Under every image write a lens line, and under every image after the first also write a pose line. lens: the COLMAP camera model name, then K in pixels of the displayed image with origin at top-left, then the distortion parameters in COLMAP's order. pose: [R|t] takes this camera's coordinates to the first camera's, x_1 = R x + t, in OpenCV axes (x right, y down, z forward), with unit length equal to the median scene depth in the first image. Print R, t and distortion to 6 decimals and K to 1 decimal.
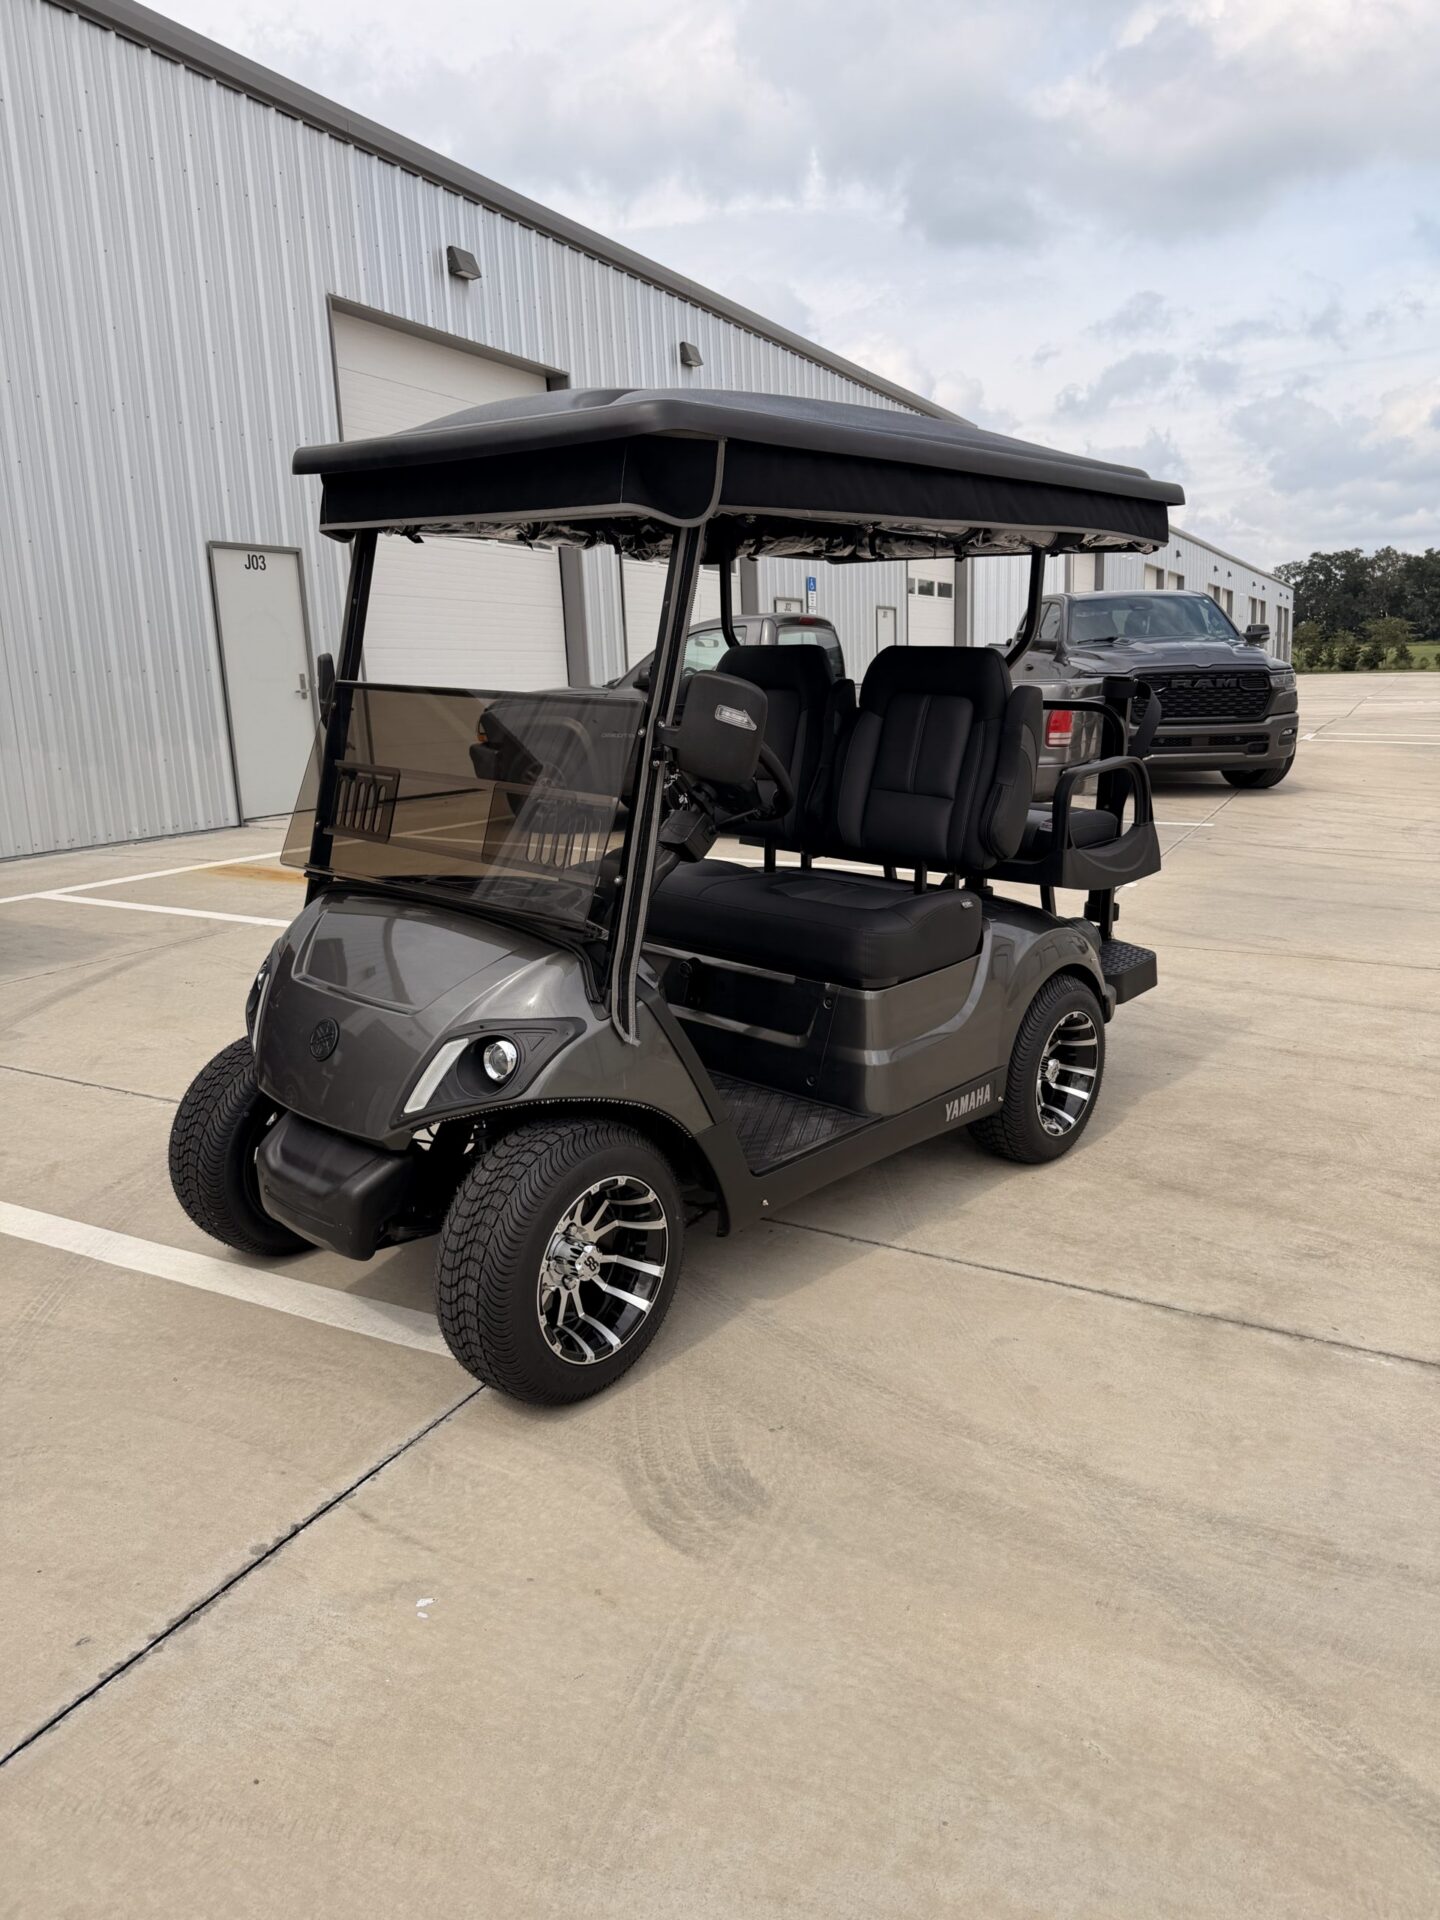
lens RADIAL K [[1370.8, 0, 720.0], [0, 1370.8, 960.0], [0, 0, 1]] dist [0.002310, -0.000520]
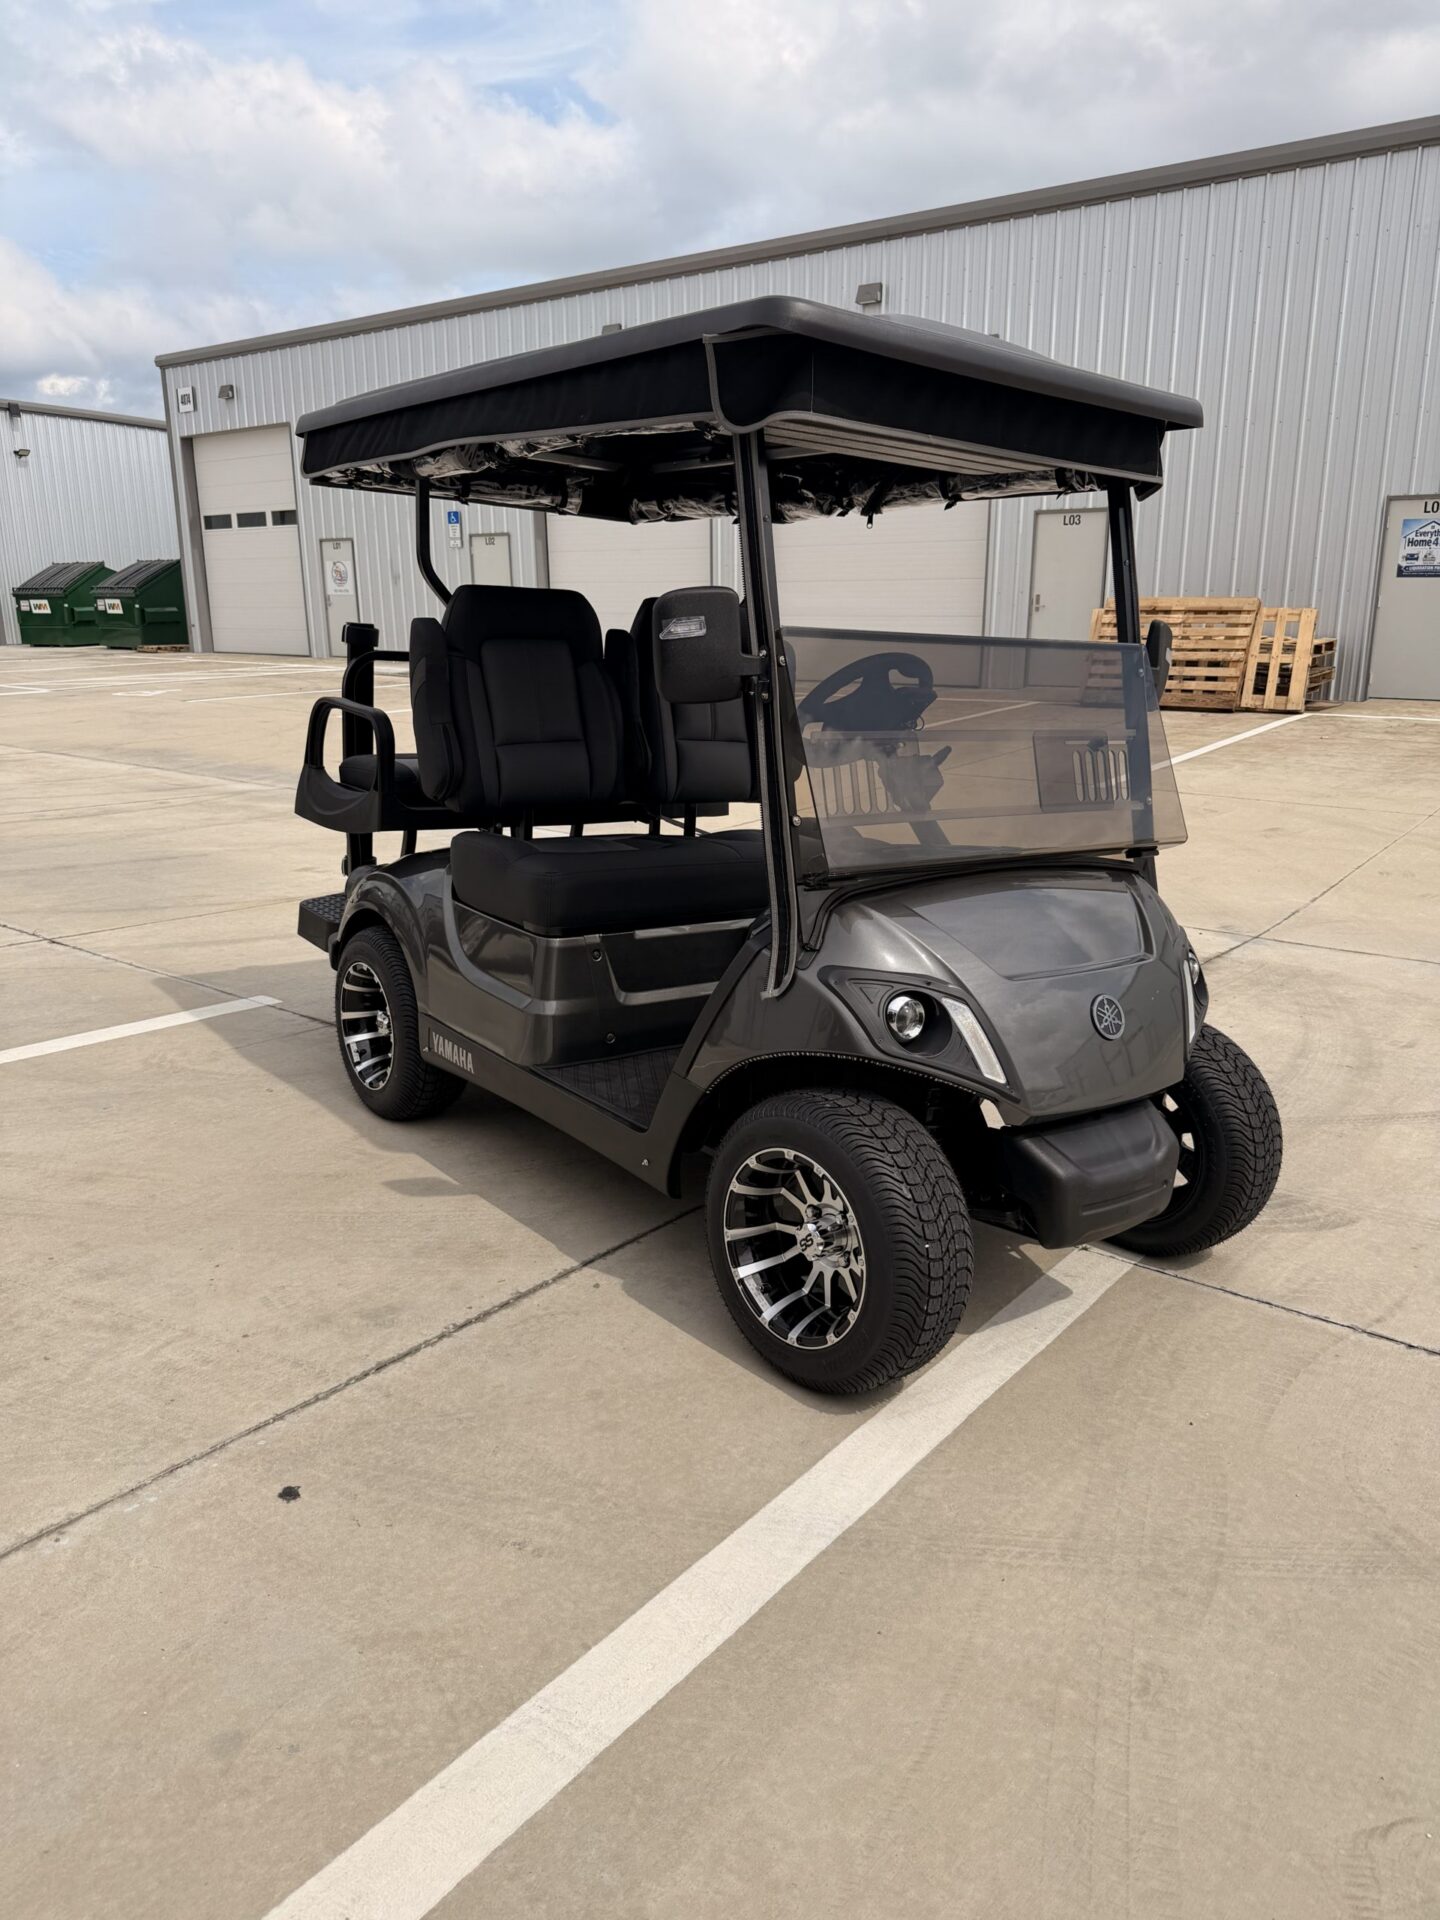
lens RADIAL K [[1370.8, 0, 720.0], [0, 1370.8, 960.0], [0, 0, 1]] dist [0.002310, -0.000520]
pose [[0.182554, -0.220348, 0.958186, -1.025998], [0.192412, 0.963725, 0.184964, -0.172855], [-0.964185, 0.150600, 0.218329, 0.870969]]
